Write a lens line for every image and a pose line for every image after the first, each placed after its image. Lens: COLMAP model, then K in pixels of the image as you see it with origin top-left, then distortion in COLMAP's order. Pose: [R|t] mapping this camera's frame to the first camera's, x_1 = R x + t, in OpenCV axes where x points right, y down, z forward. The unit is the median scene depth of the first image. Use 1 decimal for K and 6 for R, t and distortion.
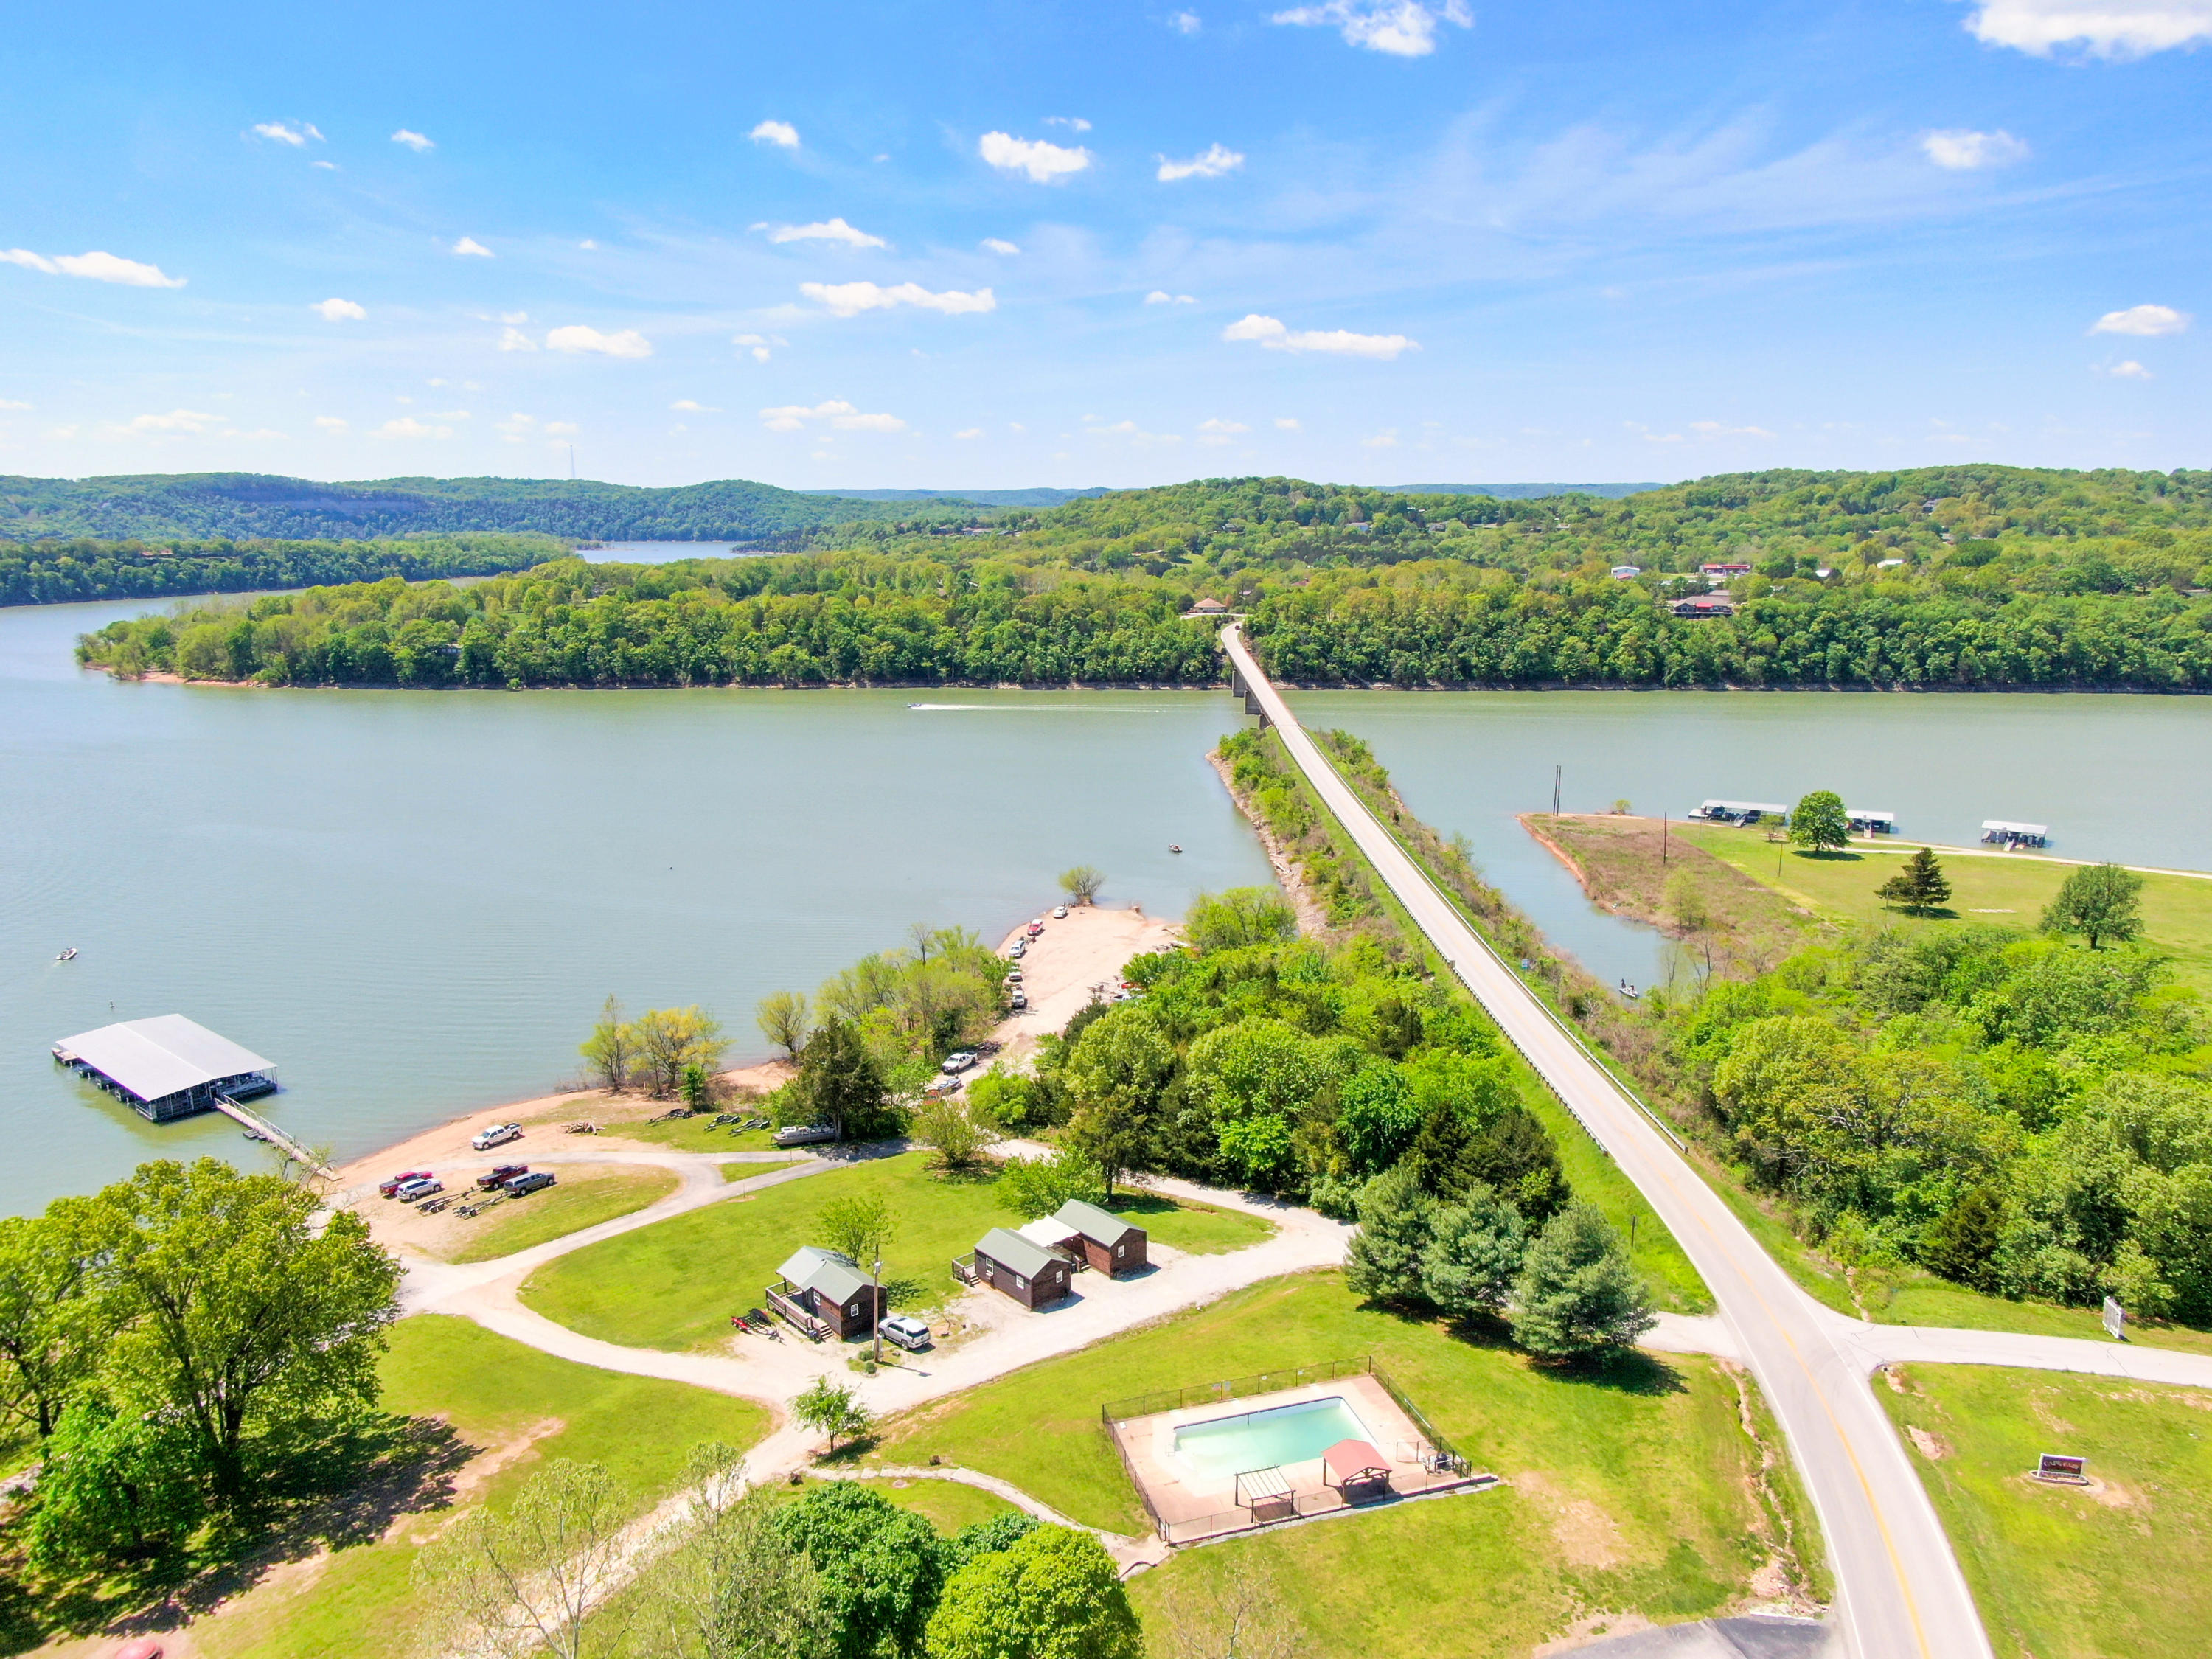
lens RADIAL K [[1563.7, 0, 1104.3], [0, 1563.7, 825.4], [0, 0, 1]] dist [-0.033222, 0.014834]
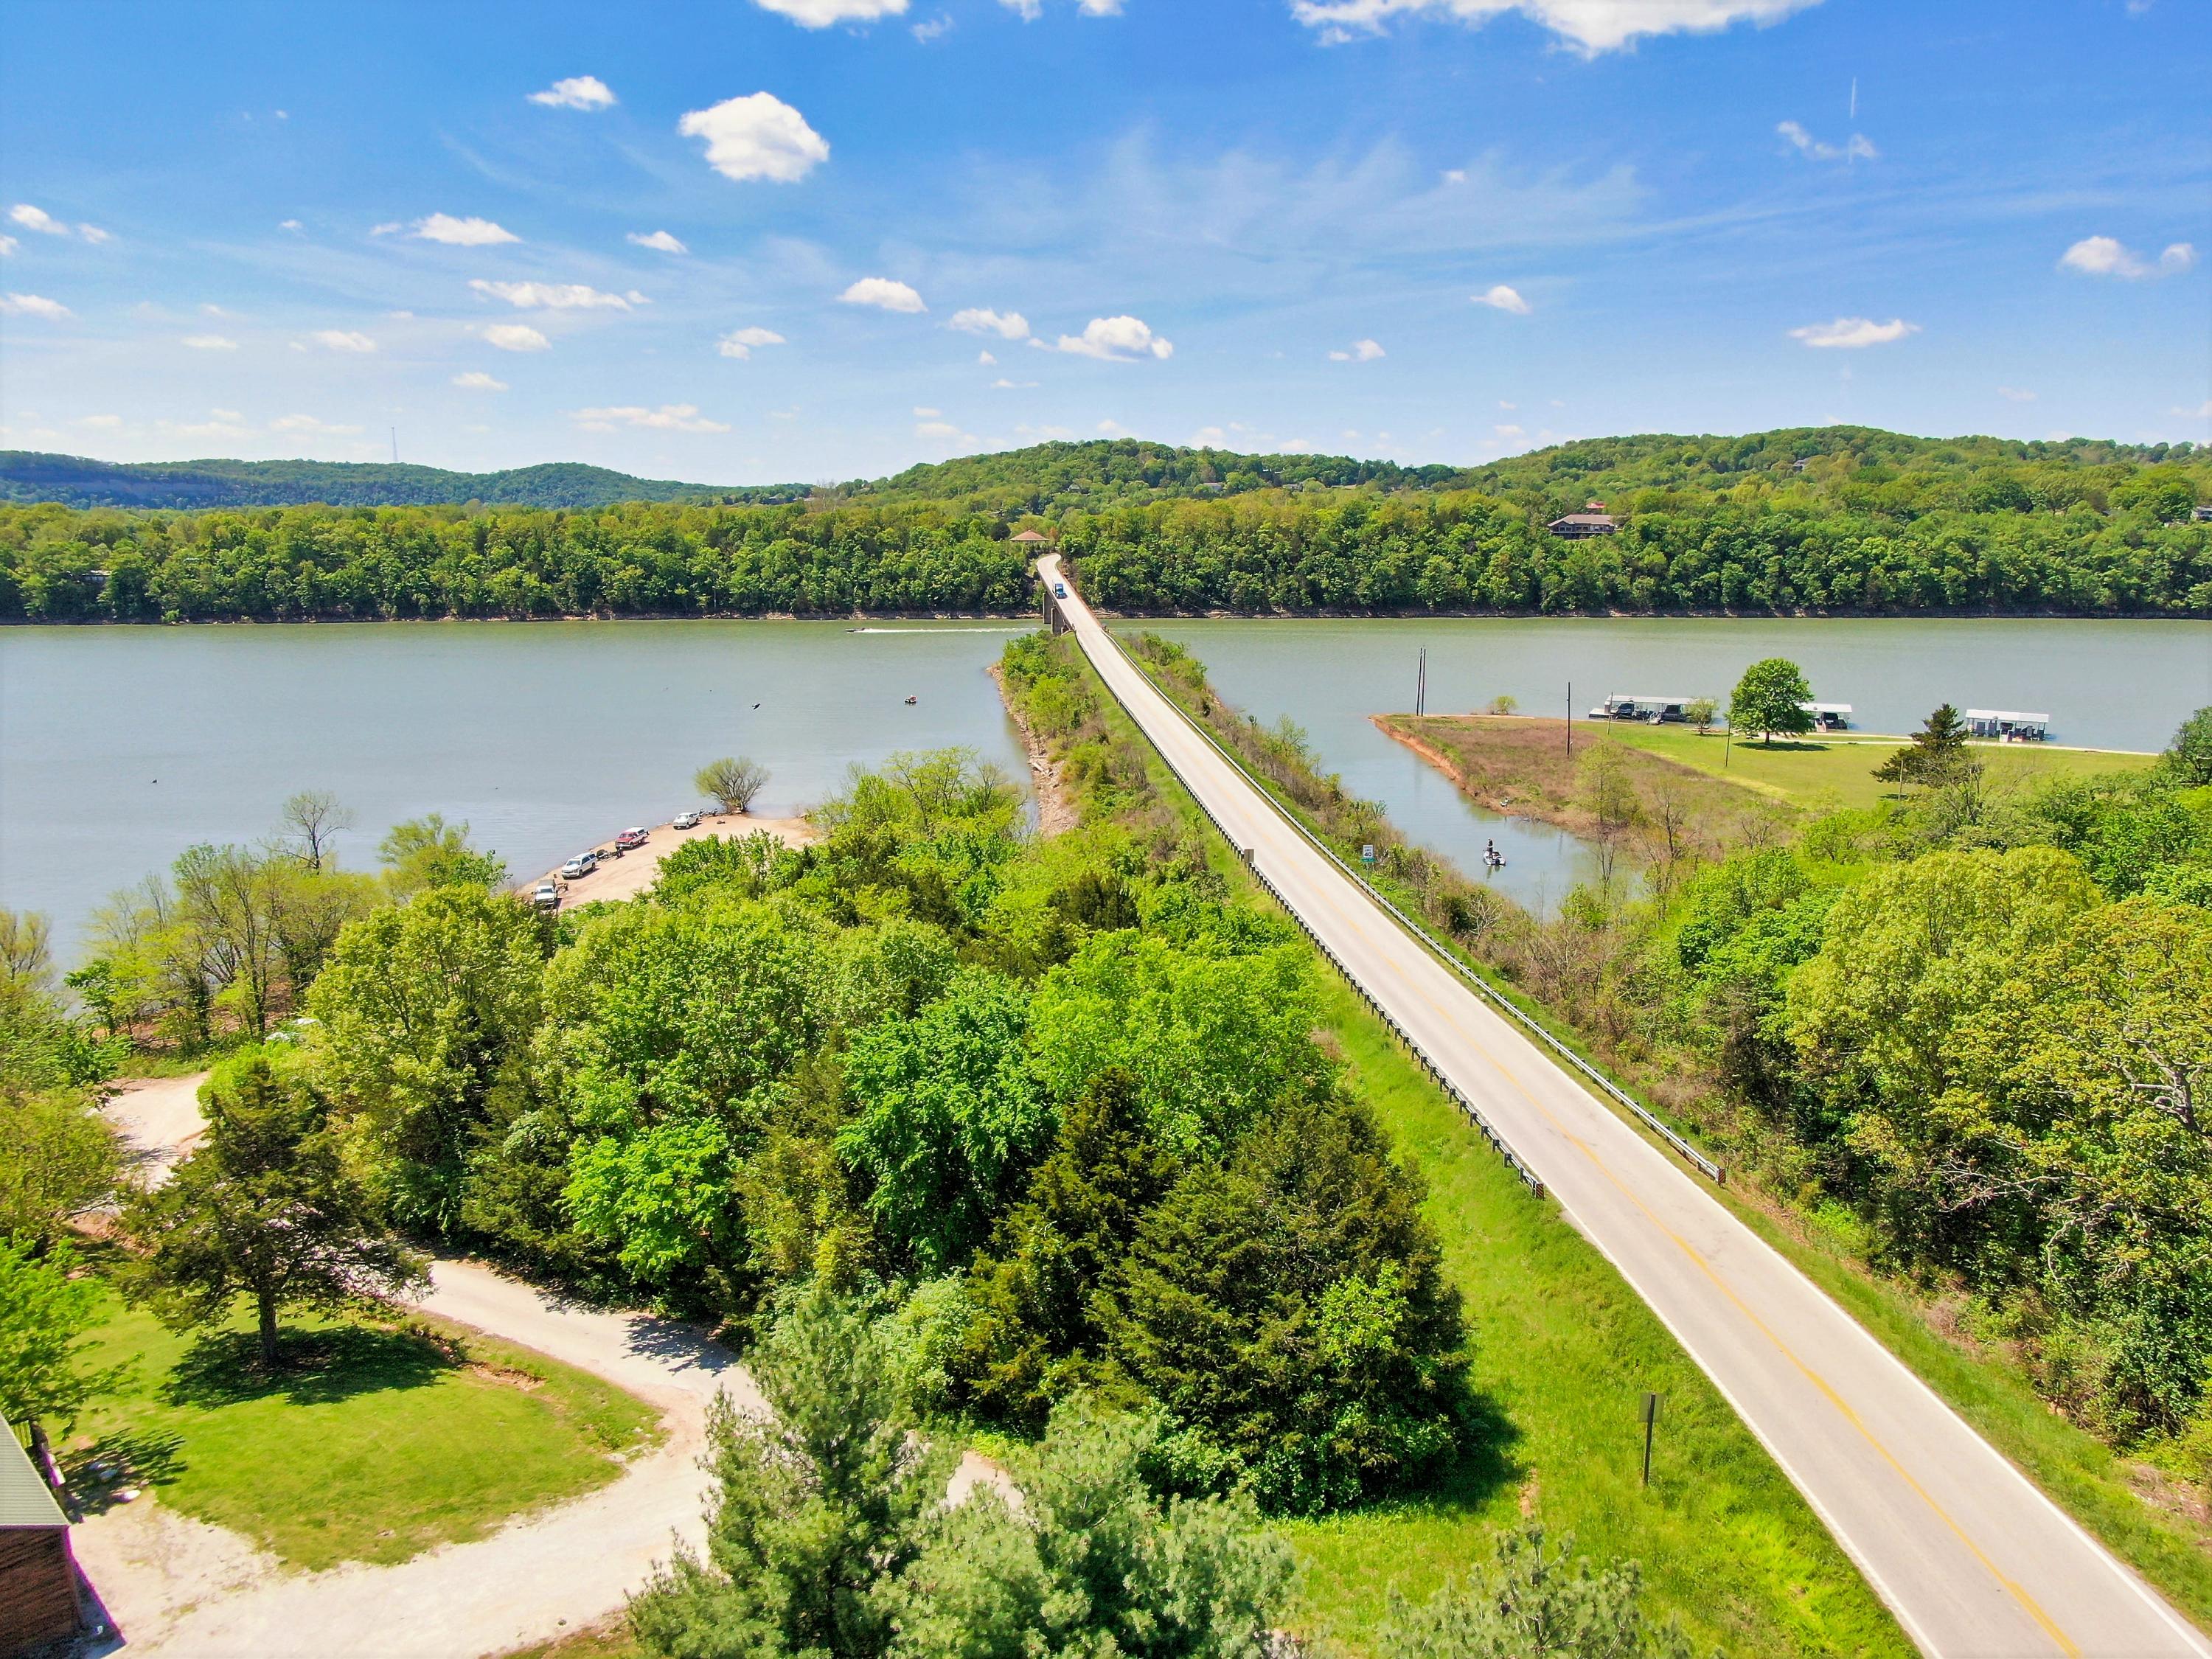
lens RADIAL K [[1563.7, 0, 1105.0], [0, 1563.7, 837.5], [0, 0, 1]] dist [-0.033222, 0.014834]
pose [[0.996592, -0.013963, 0.081303, 0.043625], [0.013572, 0.999894, 0.005363, 0.028197], [-0.081369, -0.004241, 0.996675, 0.149578]]
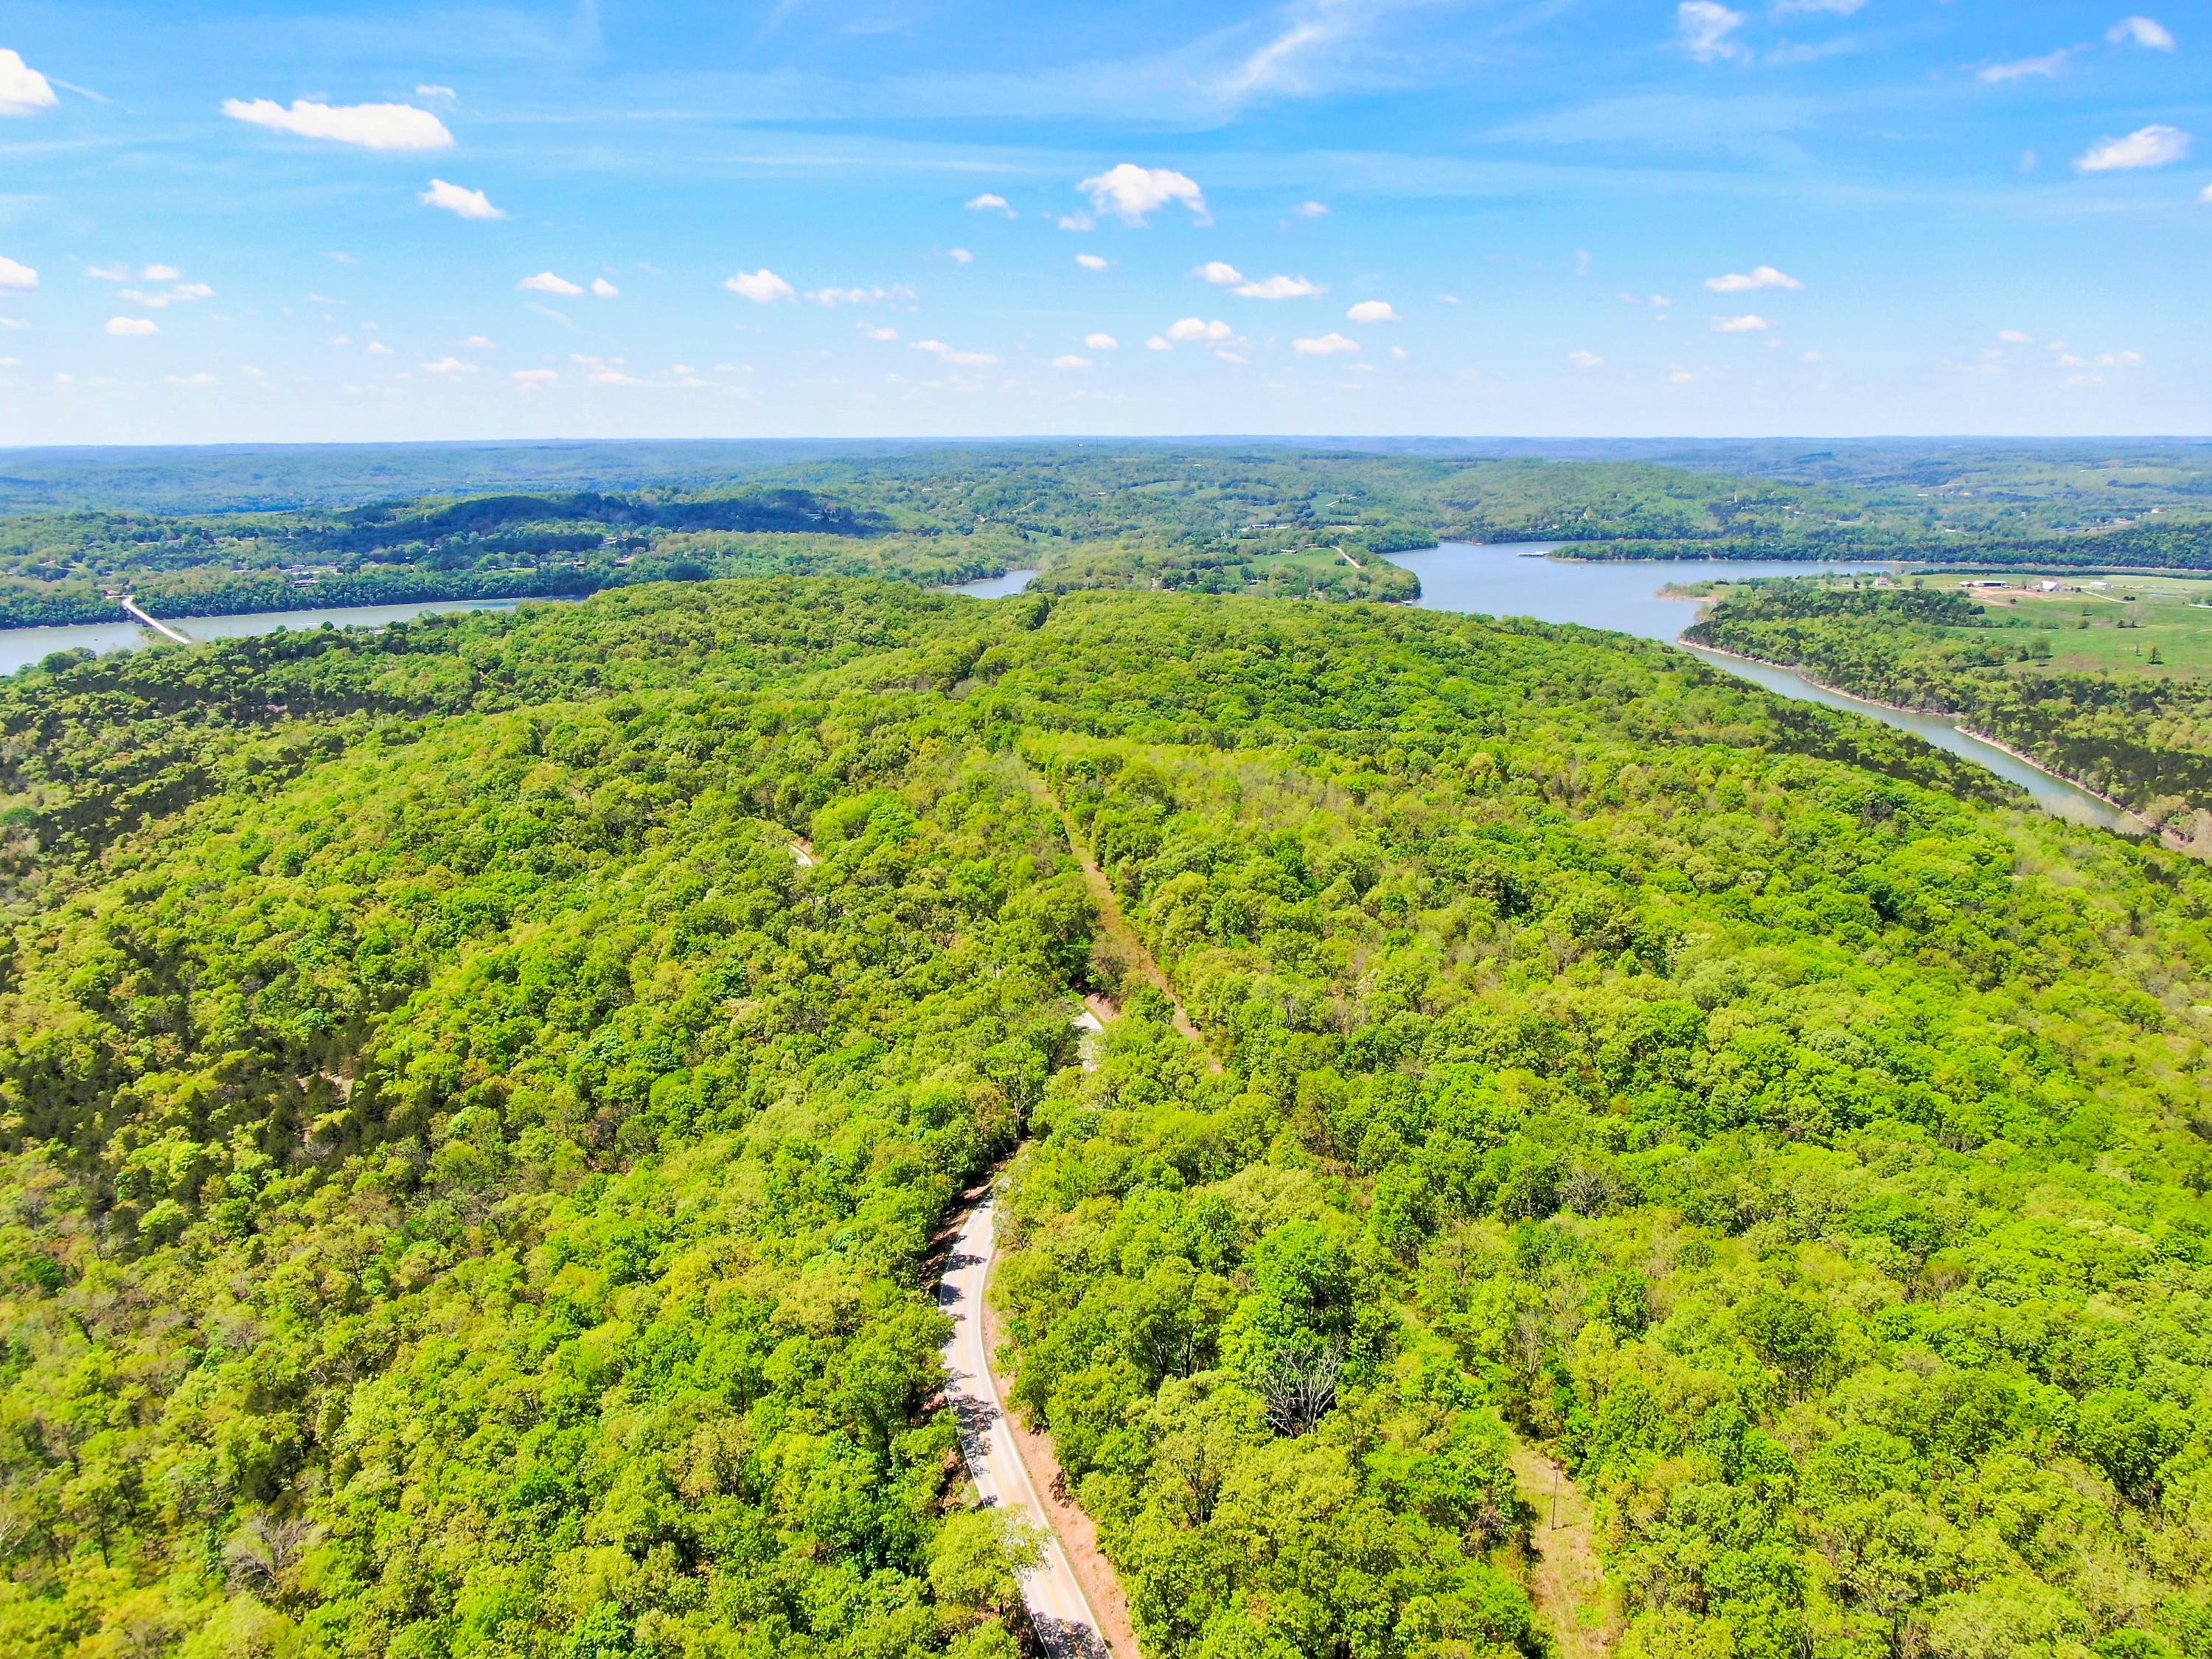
lens RADIAL K [[1563.7, 0, 1104.8], [0, 1563.7, 830.7], [0, 0, 1]] dist [-0.033222, 0.014834]
pose [[0.773552, -0.154064, 0.614720, -0.359242], [0.130349, 0.987940, 0.083574, 0.302023], [-0.620182, 0.015479, 0.784305, -2.452396]]
